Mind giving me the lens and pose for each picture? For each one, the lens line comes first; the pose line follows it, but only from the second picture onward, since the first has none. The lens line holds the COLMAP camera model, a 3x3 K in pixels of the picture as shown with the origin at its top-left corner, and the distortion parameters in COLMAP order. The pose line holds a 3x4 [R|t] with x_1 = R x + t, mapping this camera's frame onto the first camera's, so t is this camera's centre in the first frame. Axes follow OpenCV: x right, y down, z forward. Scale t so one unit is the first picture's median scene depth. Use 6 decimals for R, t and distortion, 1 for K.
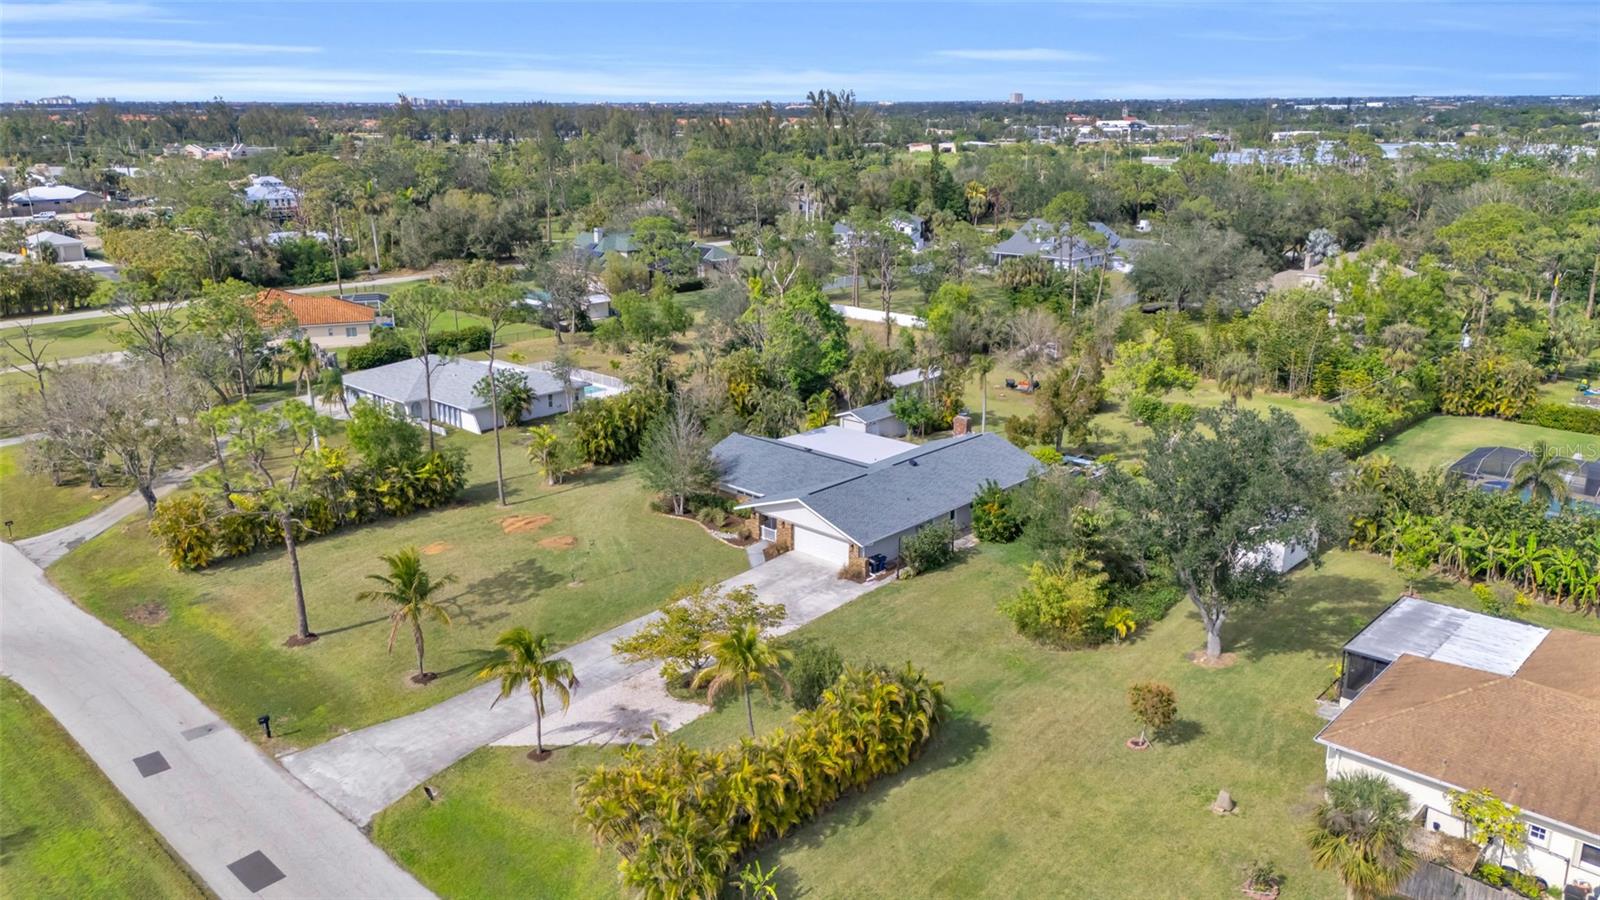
lens RADIAL K [[1158.8, 0, 800.0], [0, 1158.8, 450.0], [0, 0, 1]] dist [0.084297, -0.085363]
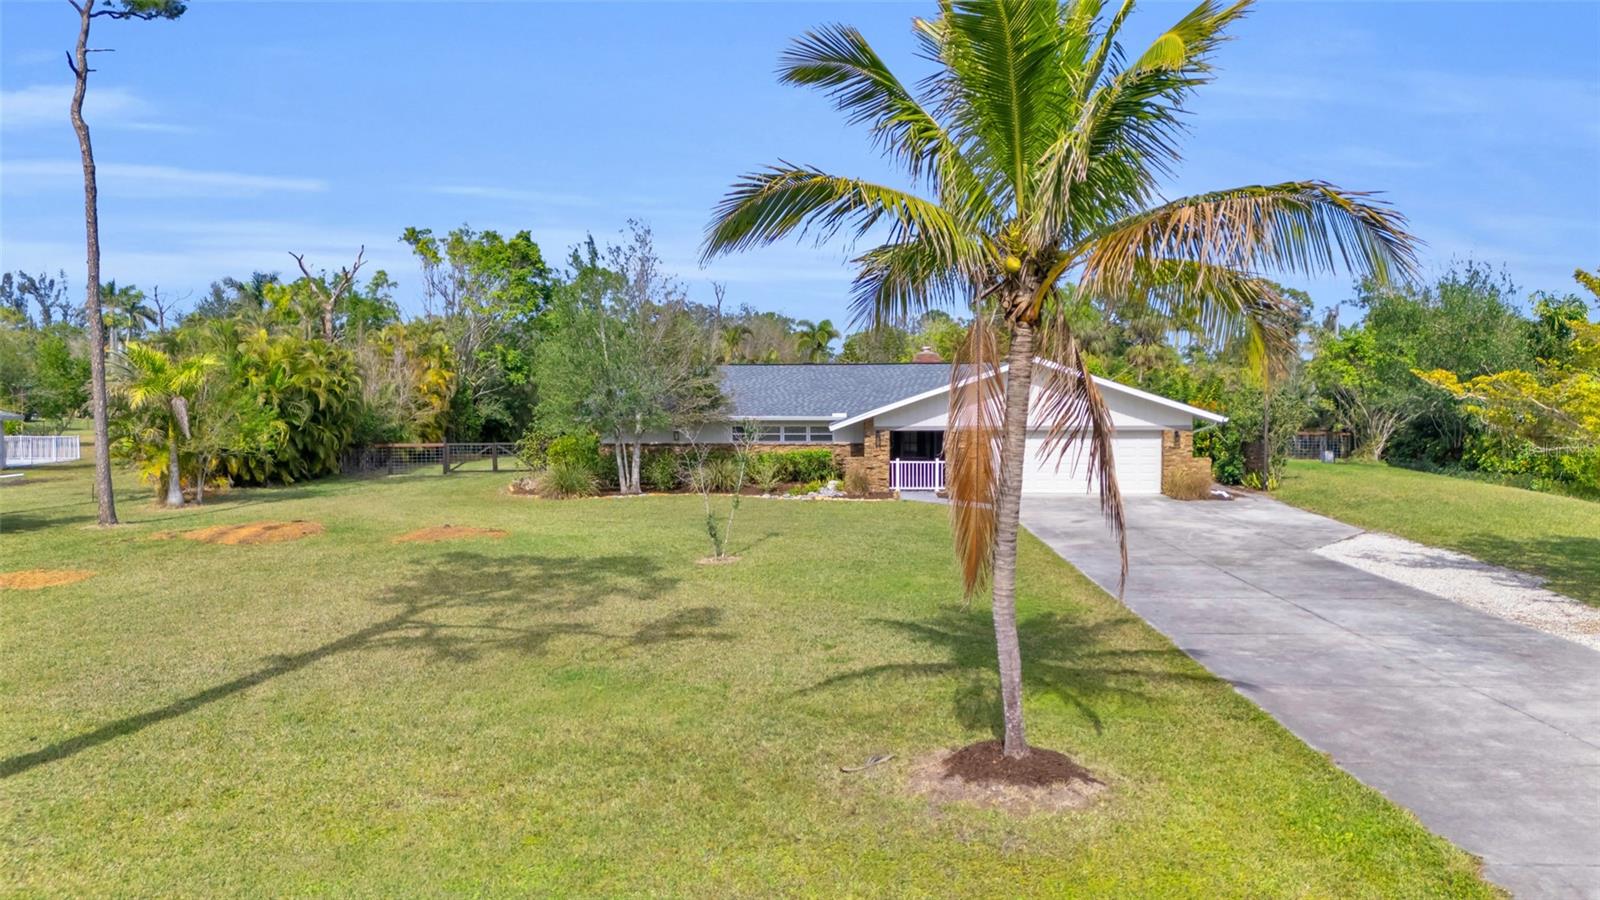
lens RADIAL K [[1165.2, 0, 800.0], [0, 1165.2, 450.0], [0, 0, 1]] dist [0.090935, -0.133096]
pose [[0.775730, -0.027598, 0.630461, -0.351481], [0.177635, 0.968197, -0.176183, 0.136243], [-0.605548, 0.248663, 0.755962, 0.684953]]
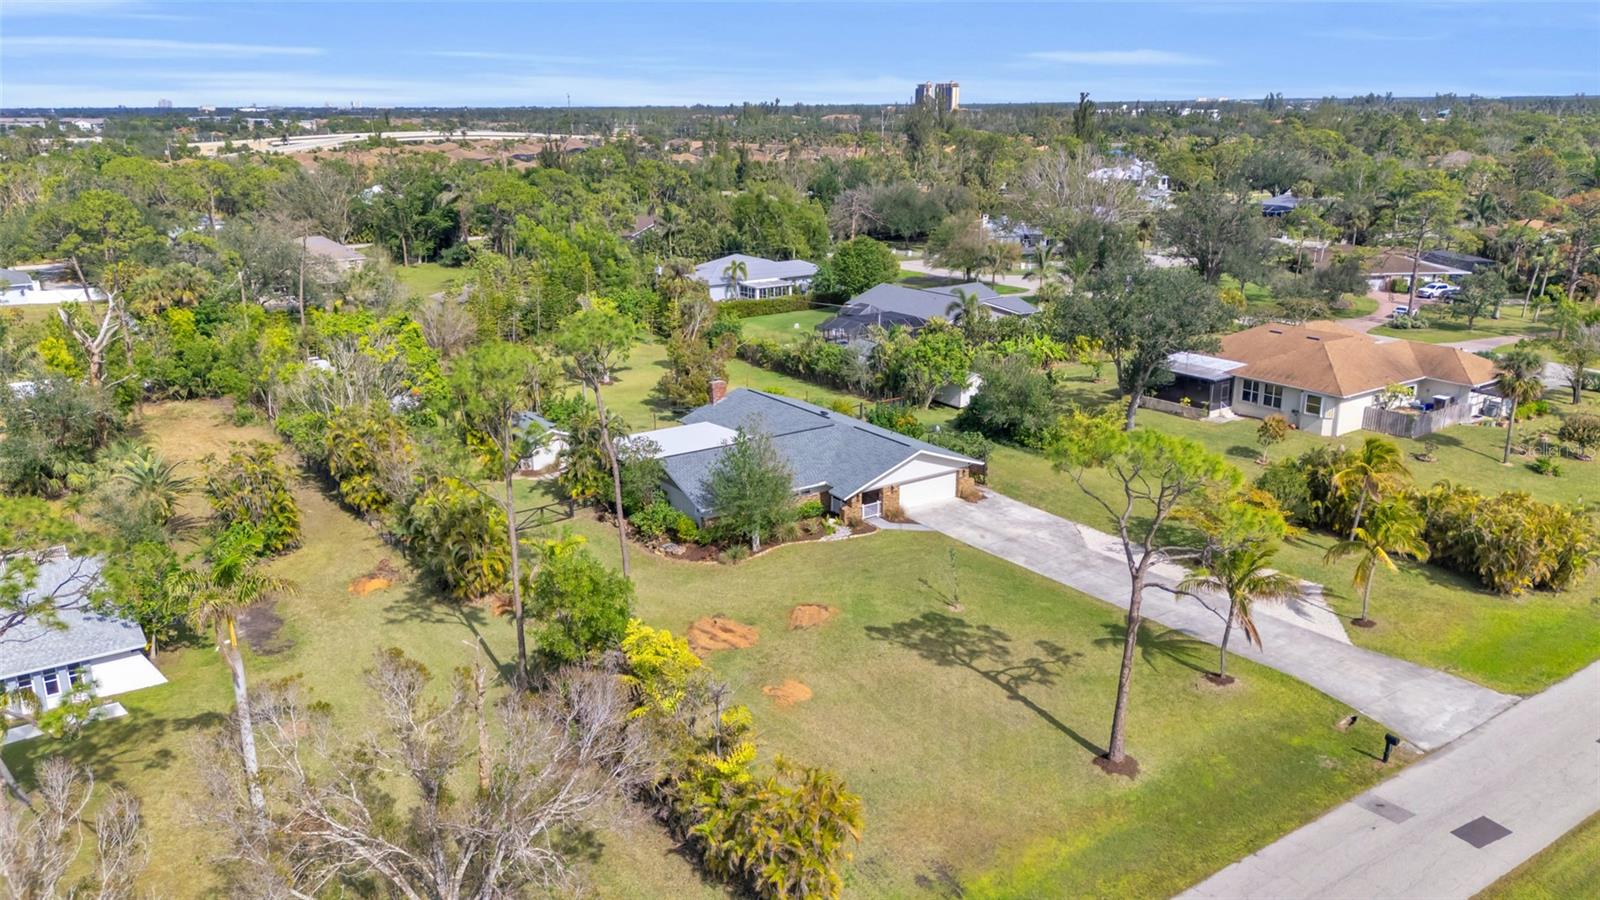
lens RADIAL K [[1149.5, 0, 800.0], [0, 1149.5, 450.0], [0, 0, 1]] dist [0.100537, -0.128893]
pose [[0.219284, -0.271339, 0.937171, -0.898446], [0.286584, 0.936091, 0.203970, -0.178657], [-0.932622, 0.223851, 0.283031, 0.785815]]
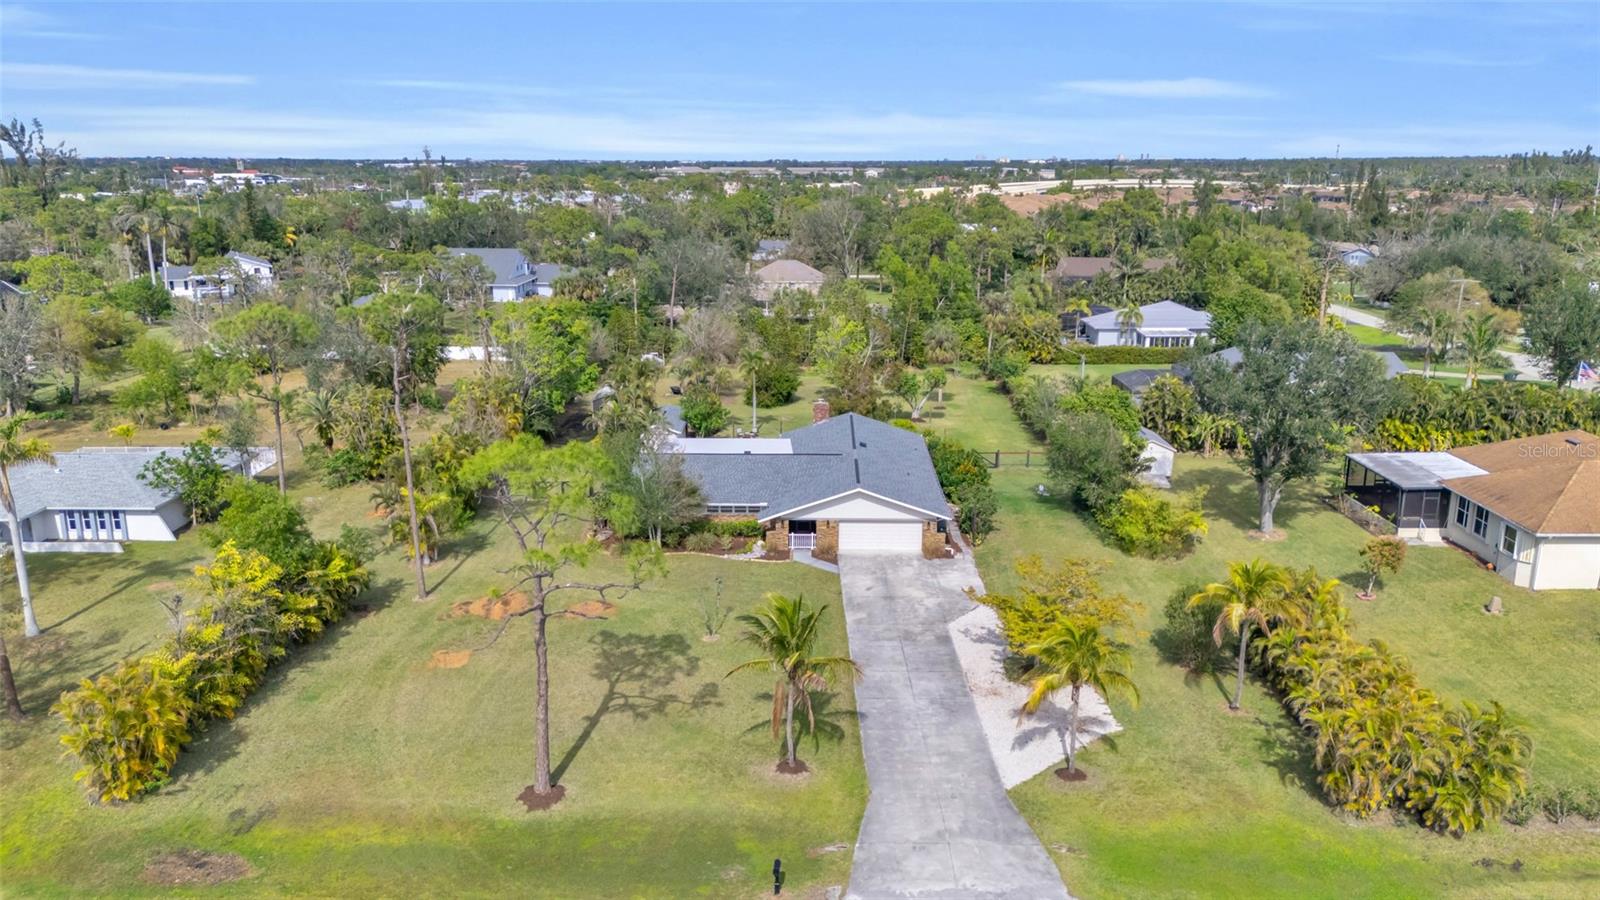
lens RADIAL K [[1149.5, 0, 800.0], [0, 1149.5, 450.0], [0, 0, 1]] dist [0.100537, -0.128893]
pose [[0.743083, -0.155114, 0.650975, -0.599804], [0.186979, 0.982148, 0.020591, -0.015005], [-0.642547, 0.106418, 0.758820, 0.320544]]
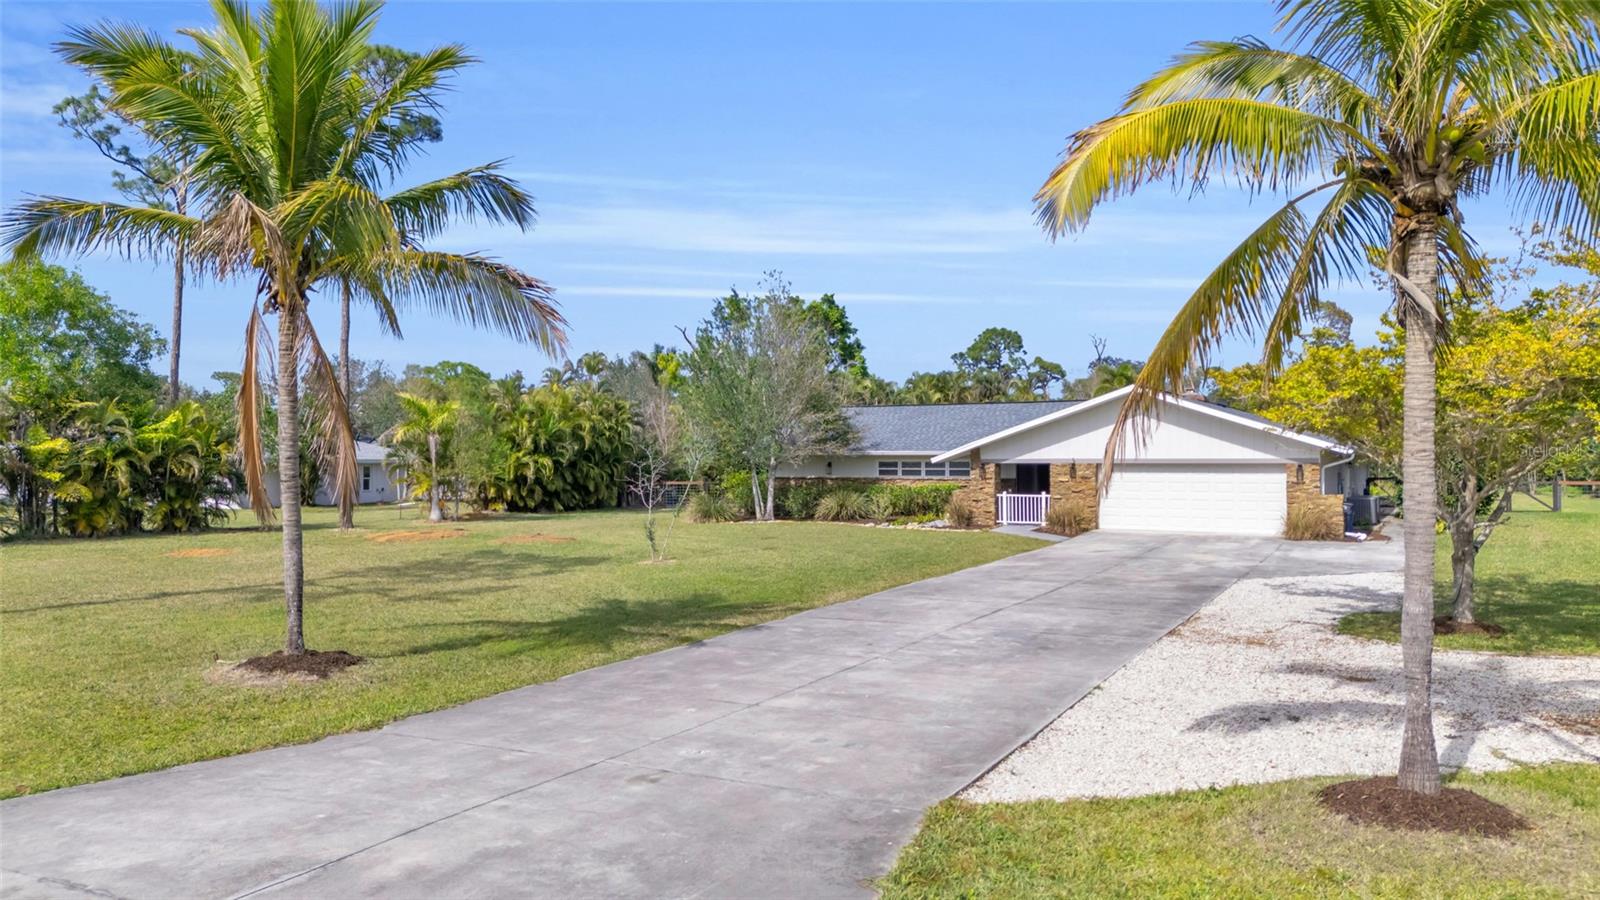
lens RADIAL K [[1149.5, 0, 800.0], [0, 1149.5, 450.0], [0, 0, 1]] dist [0.100537, -0.128893]
pose [[0.966311, 0.006799, 0.257289, -0.226579], [0.068724, 0.956540, -0.283388, 0.172377], [-0.248034, 0.291523, 0.923847, 0.607094]]
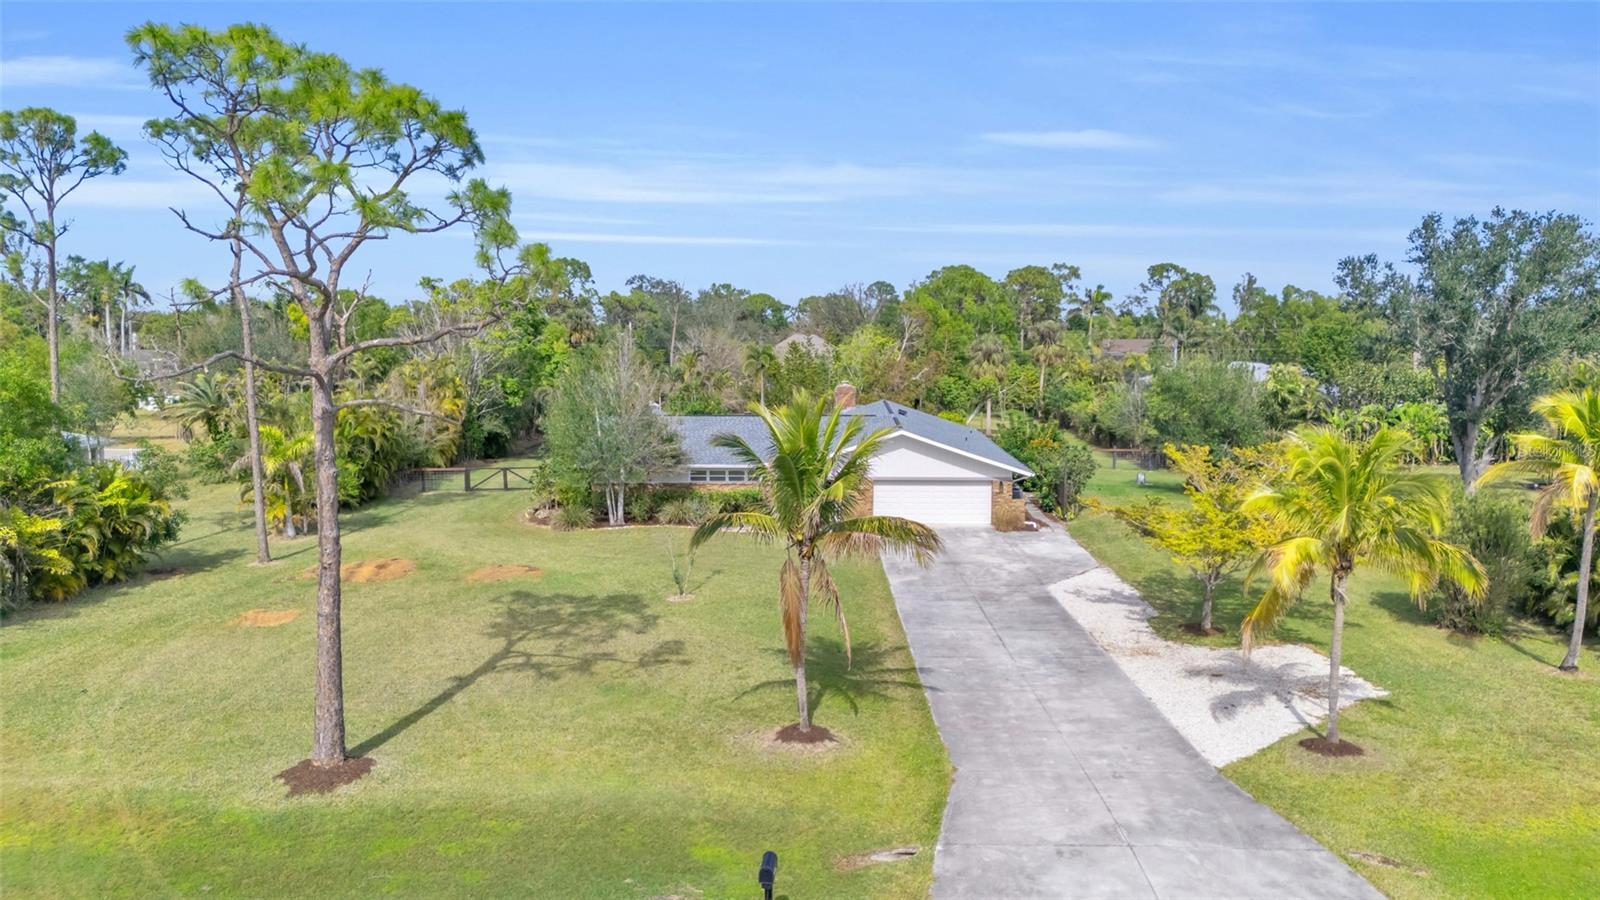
lens RADIAL K [[1158.8, 0, 800.0], [0, 1158.8, 450.0], [0, 0, 1]] dist [0.084297, -0.085363]
pose [[0.753618, -0.064916, 0.654099, -0.453550], [0.185248, 0.975750, -0.116594, 0.112798], [-0.630669, 0.209038, 0.747369, 0.527270]]
